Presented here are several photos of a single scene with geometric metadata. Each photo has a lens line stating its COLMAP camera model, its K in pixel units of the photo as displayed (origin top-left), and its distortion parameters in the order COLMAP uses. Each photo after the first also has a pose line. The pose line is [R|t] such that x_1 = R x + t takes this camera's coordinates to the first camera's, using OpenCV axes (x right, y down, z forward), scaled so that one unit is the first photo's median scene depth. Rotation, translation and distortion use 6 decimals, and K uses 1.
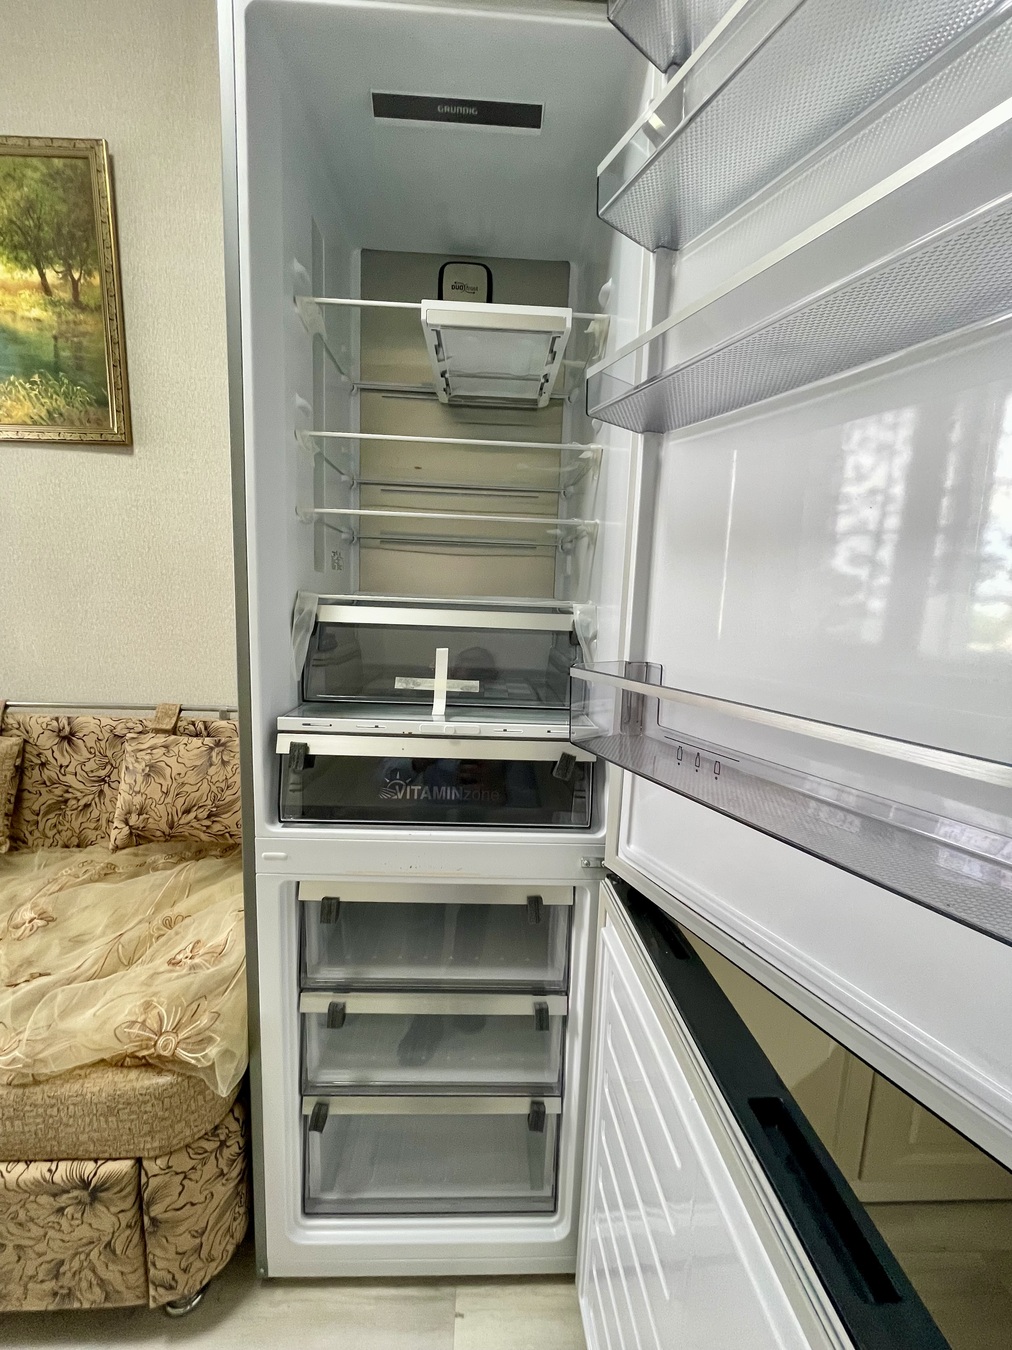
lens RADIAL K [[545.3, 0, 515.0], [0, 545.3, 665.2], [0, 0, 1]] dist [-0.001119, -0.000125]
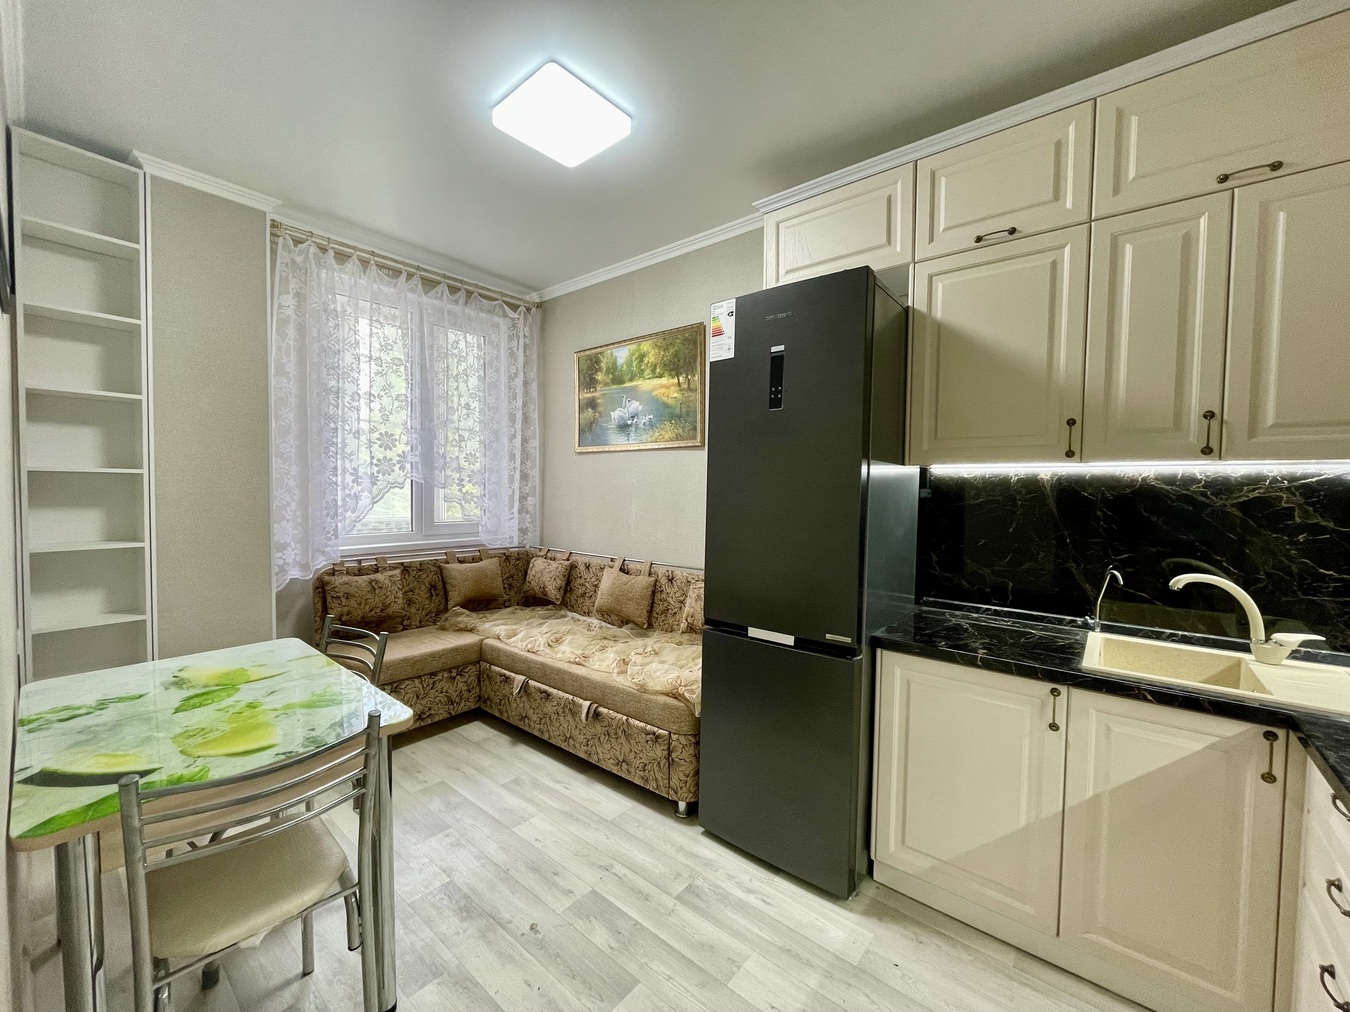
lens RADIAL K [[545.3, 0, 673.8], [0, 545.3, 507.5], [0, 0, 1]] dist [-0.001119, -0.000125]
pose [[0.741838, -0.002538, -0.670574, 0.686667], [-0.082831, 0.991988, -0.095389, 0.055076], [0.665444, 0.126308, 0.735684, -0.667456]]
